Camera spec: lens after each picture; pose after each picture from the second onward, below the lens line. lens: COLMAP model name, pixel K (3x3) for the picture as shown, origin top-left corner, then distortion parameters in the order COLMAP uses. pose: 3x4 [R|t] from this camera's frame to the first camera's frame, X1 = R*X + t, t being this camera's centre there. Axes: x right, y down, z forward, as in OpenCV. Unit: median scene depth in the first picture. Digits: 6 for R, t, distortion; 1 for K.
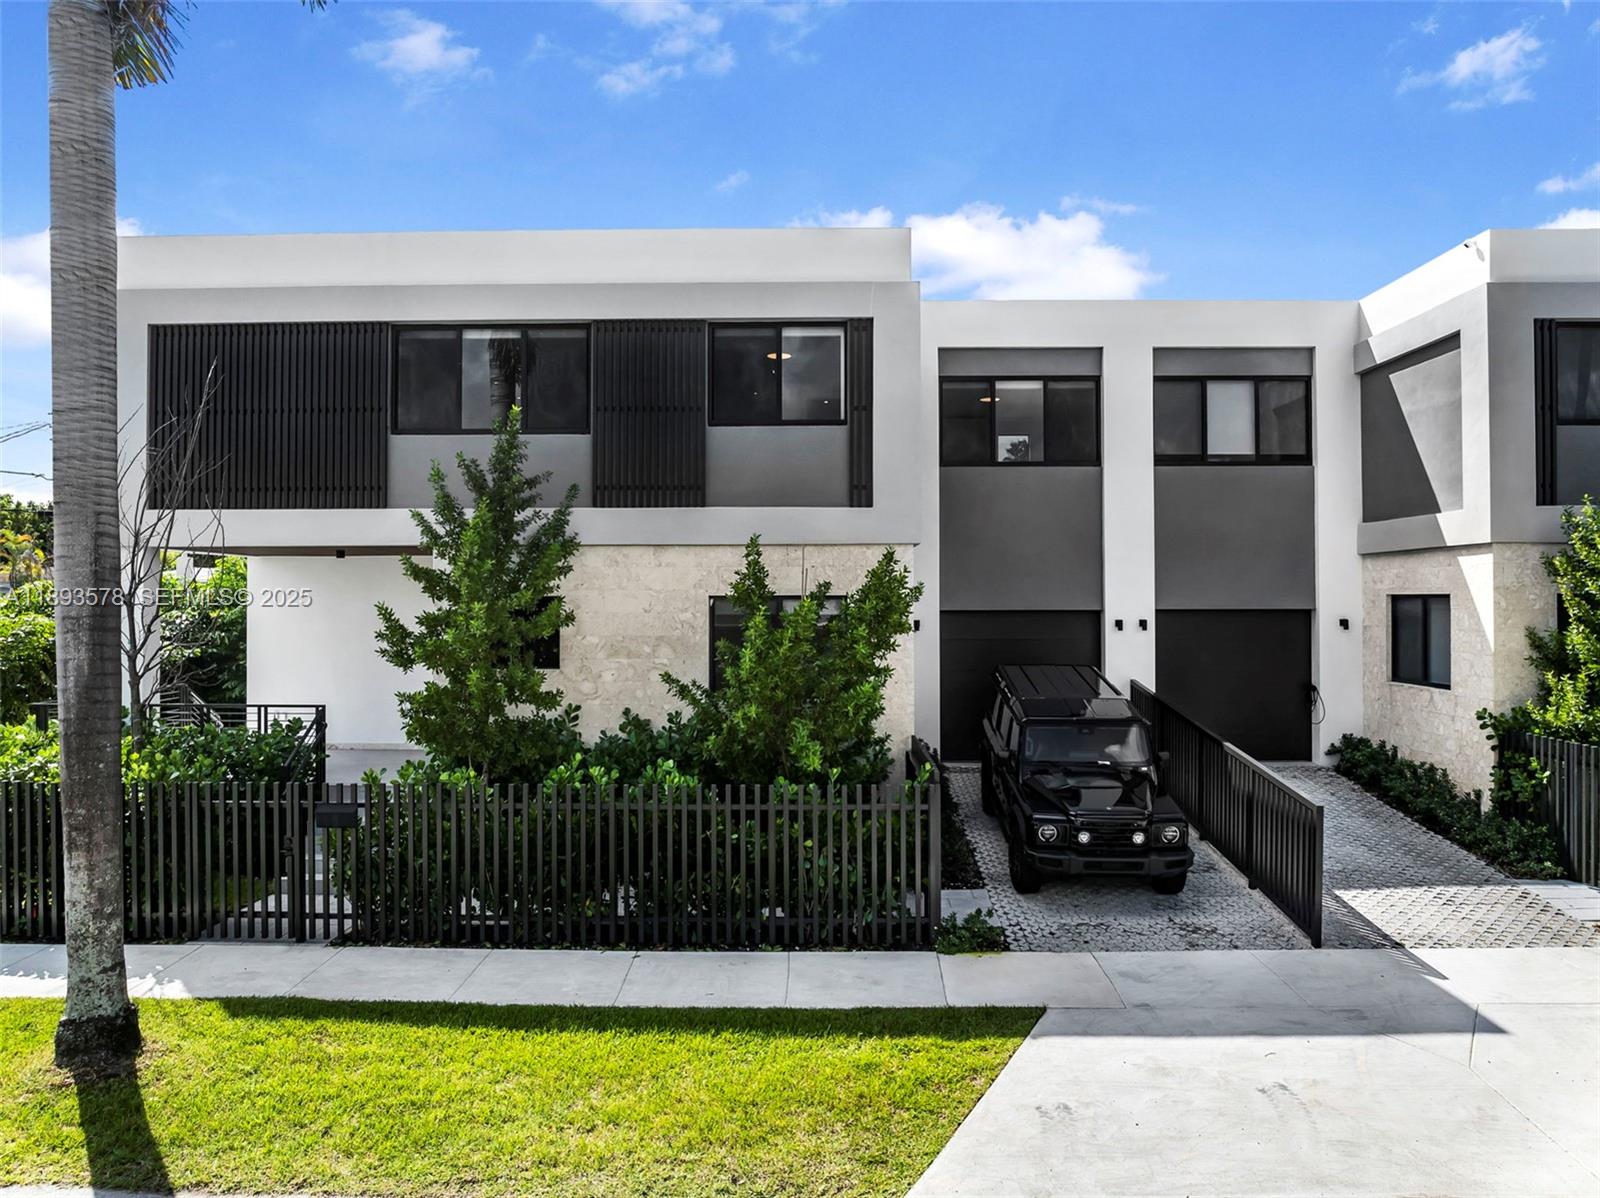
lens RADIAL K [[1248.8, 0, 800.0], [0, 1248.8, 599.0], [0, 0, 1]] dist [-0.006257, -0.002763]
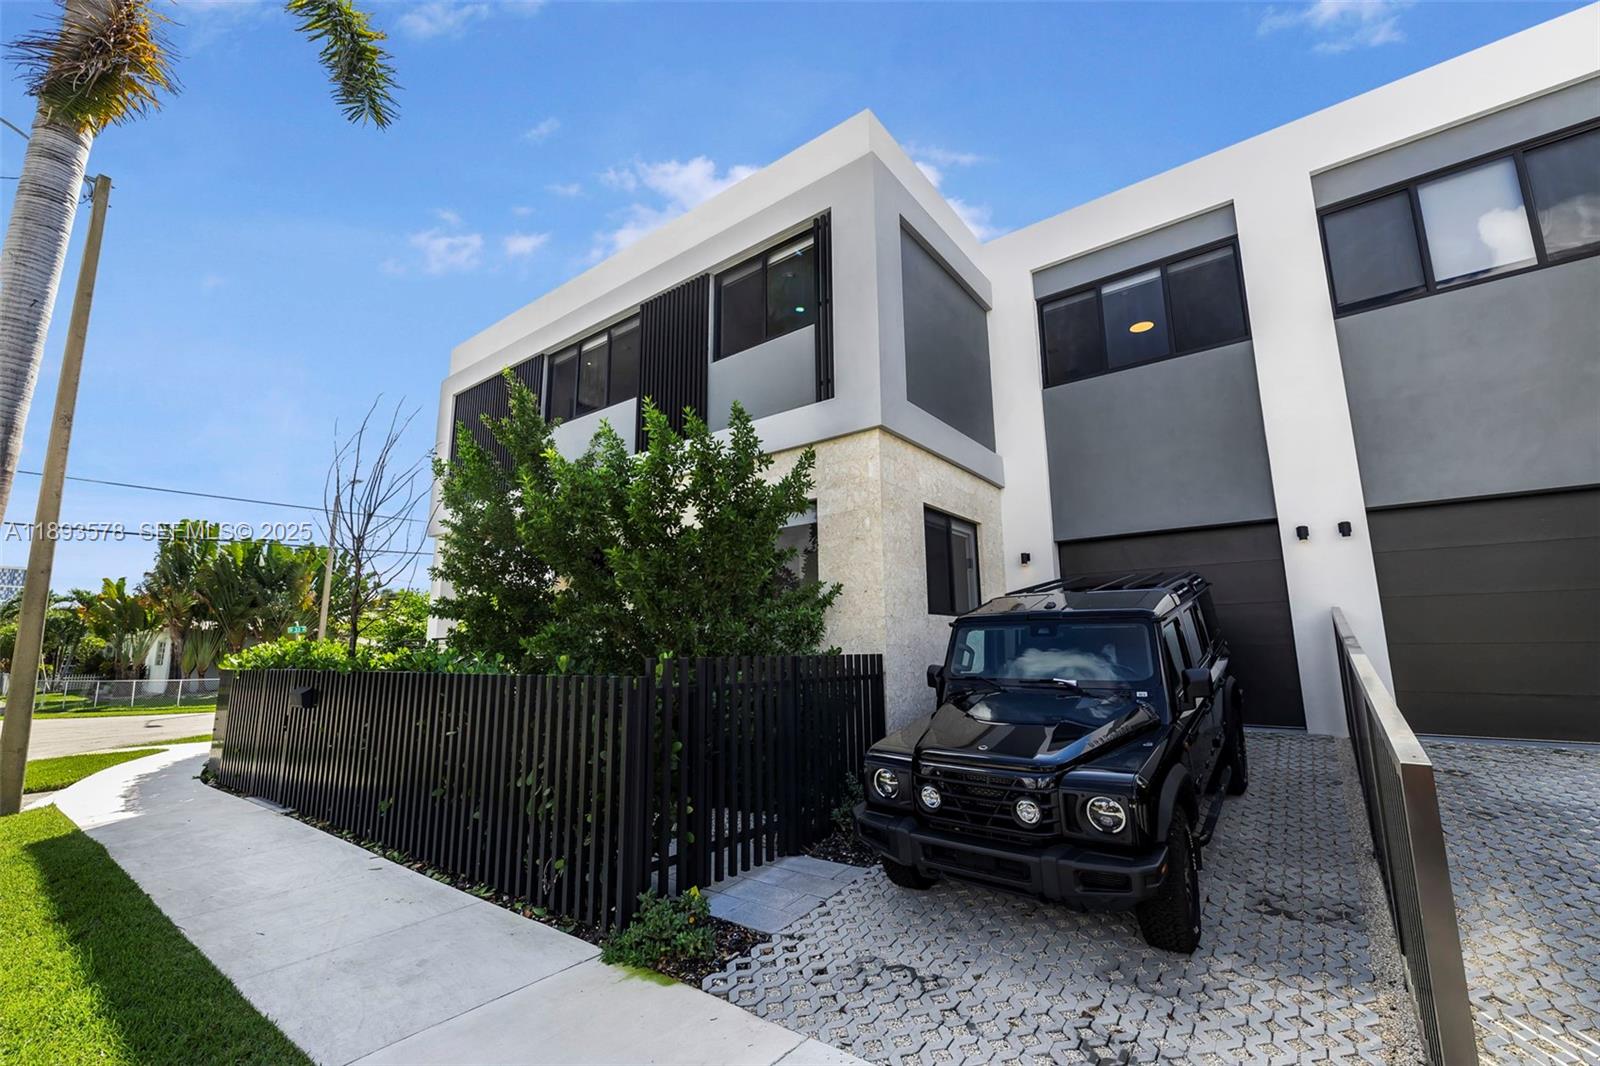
lens RADIAL K [[682.2, 0, 800.0], [0, 682.2, 533.0], [0, 0, 1]] dist [0.000858, -0.000047]
pose [[0.775347, -0.119078, -0.620208, 0.274556], [0.004989, 0.983187, -0.182532, 0.092918], [0.631516, 0.138431, 0.762905, 0.509409]]
